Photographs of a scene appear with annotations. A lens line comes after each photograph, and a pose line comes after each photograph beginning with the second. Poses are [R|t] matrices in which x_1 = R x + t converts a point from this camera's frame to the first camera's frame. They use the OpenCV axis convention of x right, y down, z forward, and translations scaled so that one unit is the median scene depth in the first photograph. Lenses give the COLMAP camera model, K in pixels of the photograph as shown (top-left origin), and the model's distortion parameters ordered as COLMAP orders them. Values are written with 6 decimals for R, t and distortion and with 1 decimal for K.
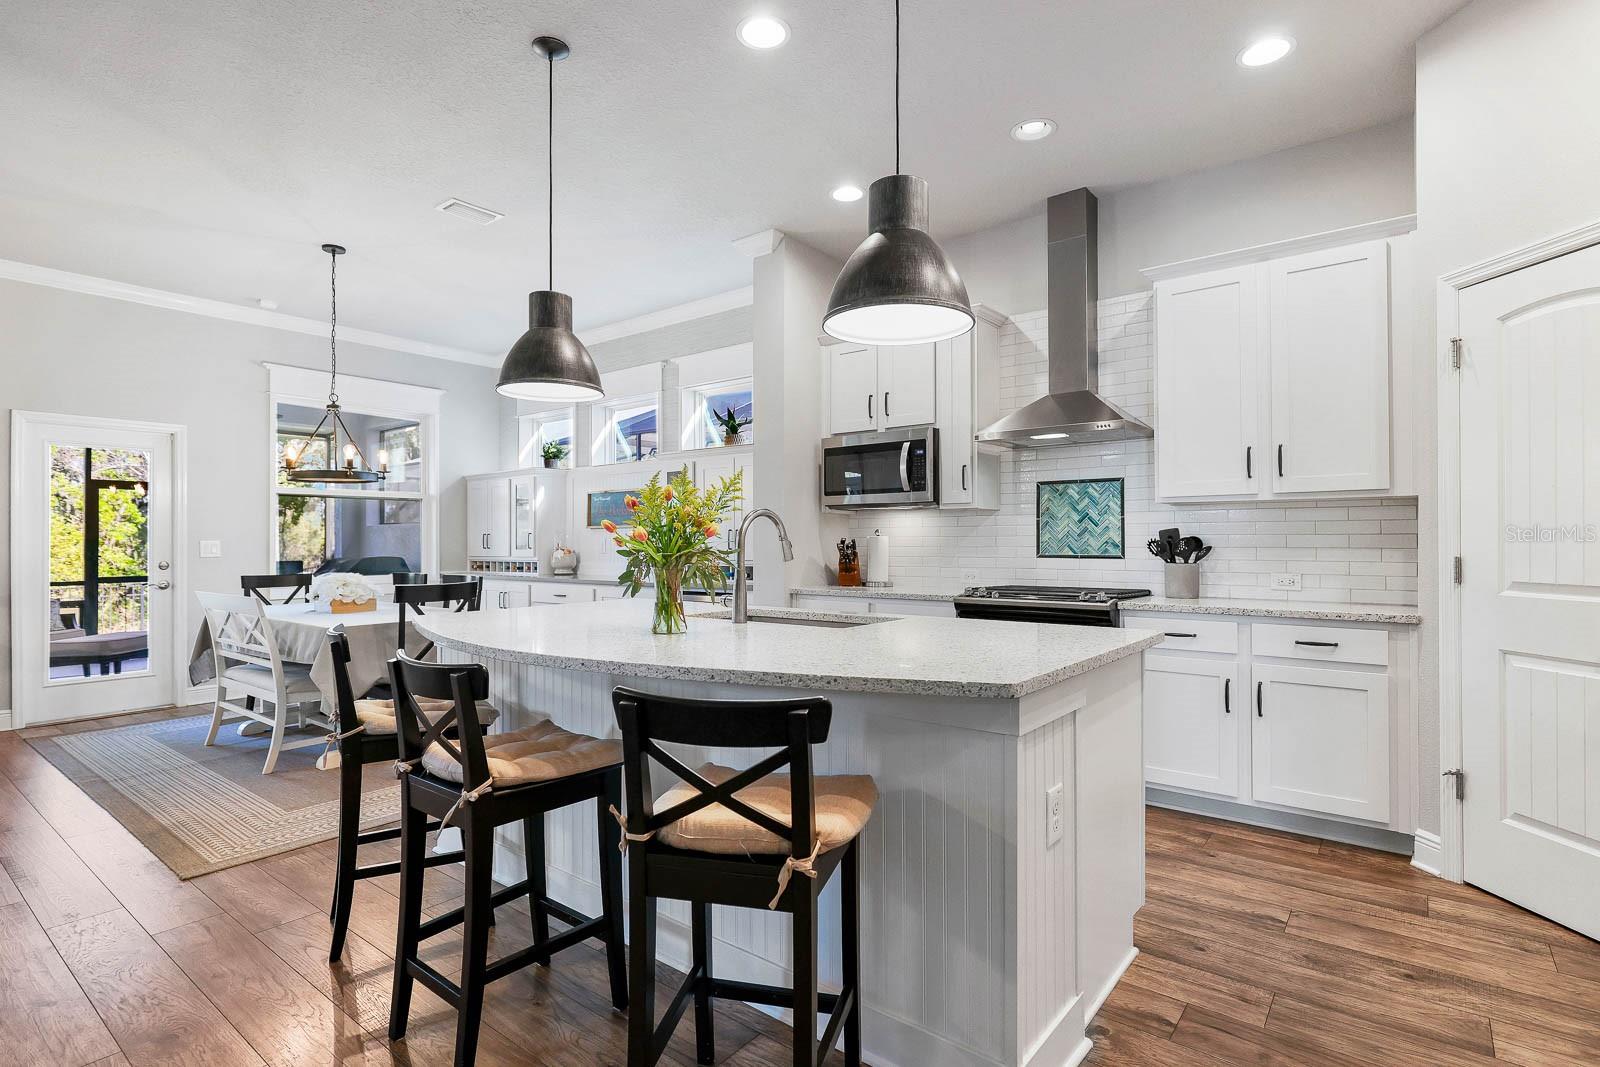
lens RADIAL K [[791.9, 0, 805.3], [0, 791.9, 531.2], [0, 0, 1]] dist [0.005013, -0.000317]
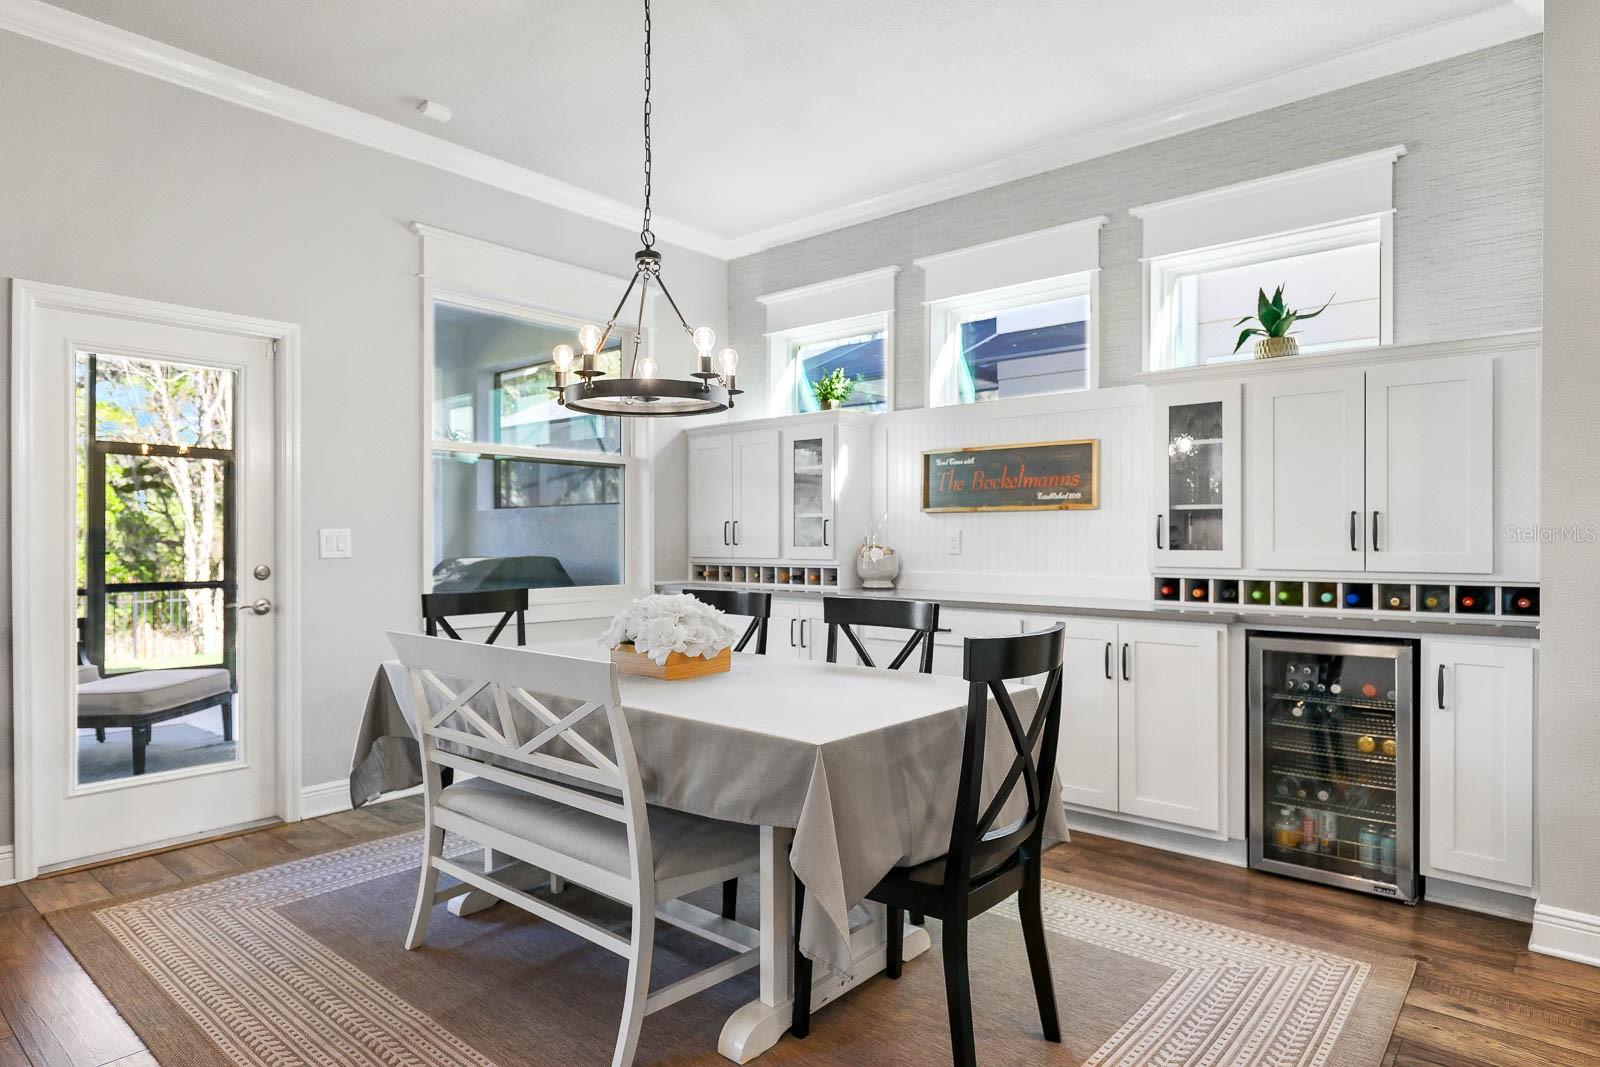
lens RADIAL K [[930.6, 0, 791.4], [0, 930.6, 532.6], [0, 0, 1]] dist [0.024465, 0.003035]
pose [[0.998006, 0.003417, -0.063029, -0.377960], [-0.002893, 0.999961, 0.008395, 0.007608], [0.063055, -0.008196, 0.997976, 0.344955]]
